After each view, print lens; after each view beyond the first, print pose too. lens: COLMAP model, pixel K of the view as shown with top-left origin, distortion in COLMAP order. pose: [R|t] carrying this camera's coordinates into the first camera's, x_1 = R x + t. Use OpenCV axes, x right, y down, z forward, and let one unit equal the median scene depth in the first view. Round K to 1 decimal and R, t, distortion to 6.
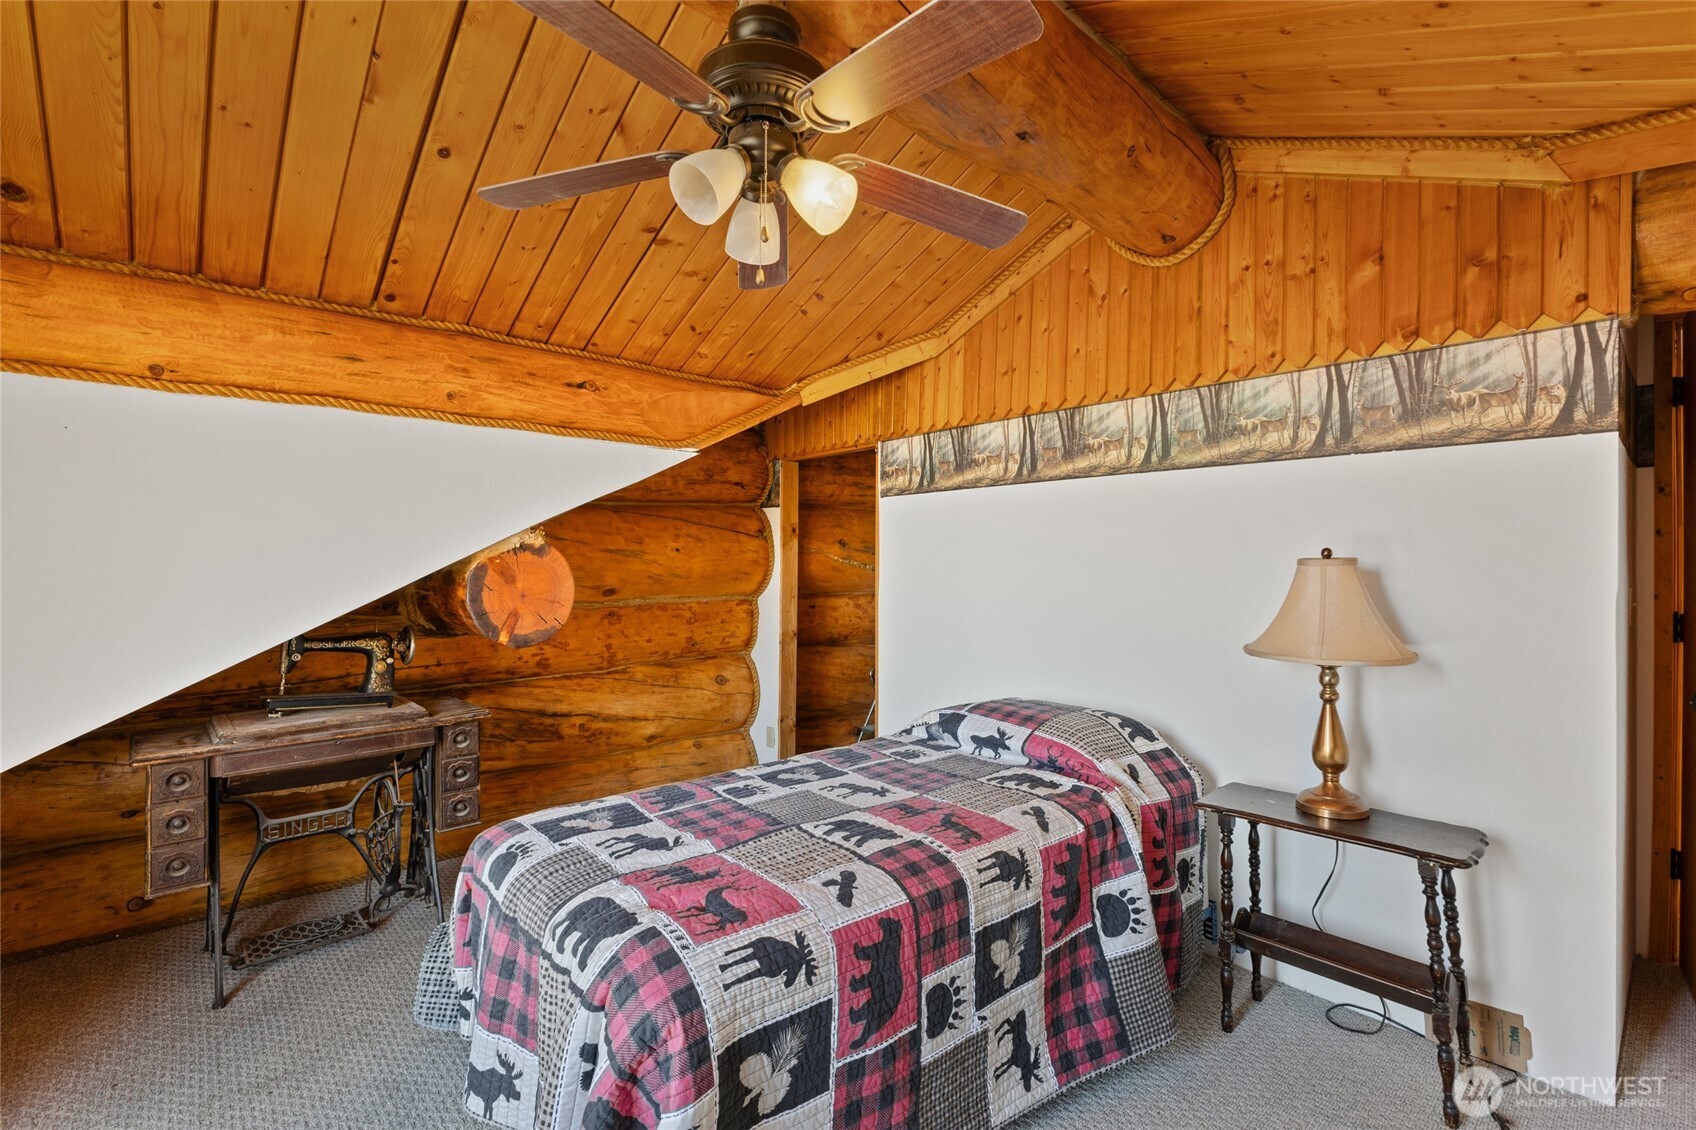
lens RADIAL K [[764.8, 0, 845.1], [0, 764.8, 564.0], [0, 0, 1]] dist [-0.004632, 0.000010]
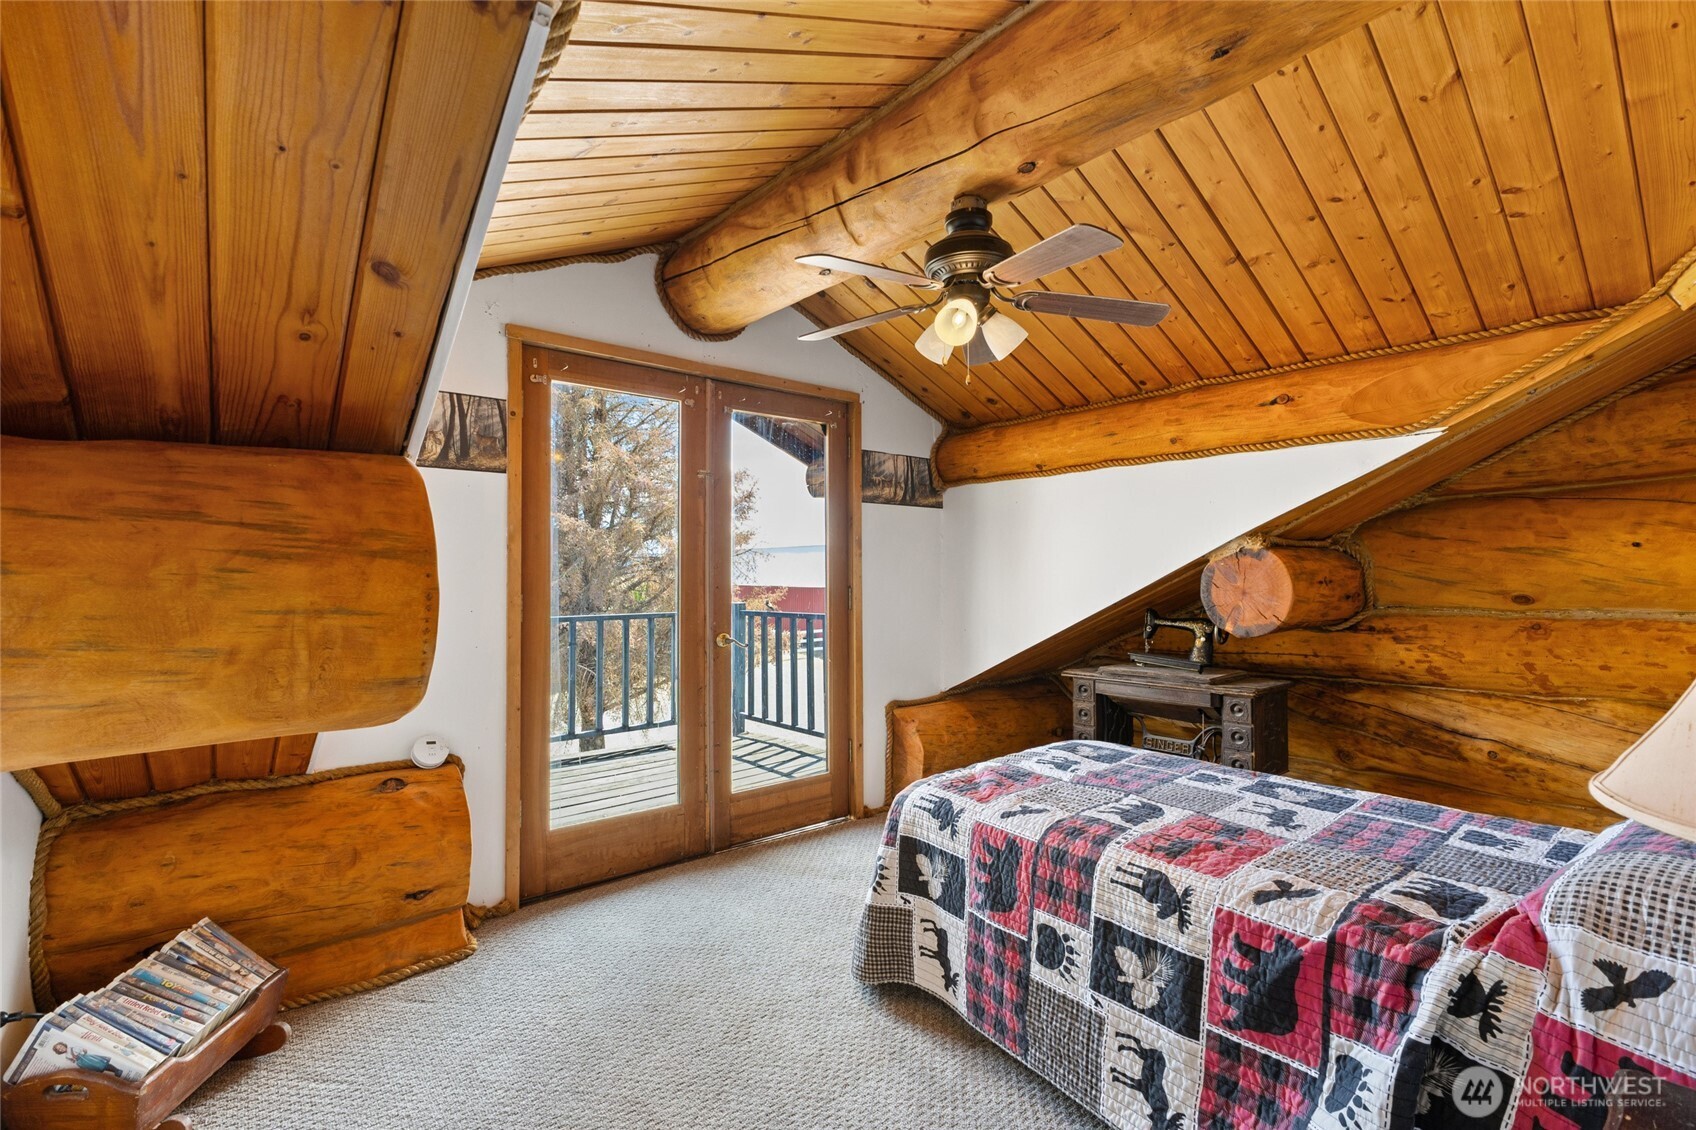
lens RADIAL K [[764.8, 0, 842.8], [0, 764.8, 568.8], [0, 0, 1]] dist [-0.004632, 0.000010]
pose [[-0.053978, -0.002758, -0.998538, 0.747677], [0.004013, 0.999988, -0.002978, 0.004741], [0.998534, -0.004168, -0.053966, 0.430655]]
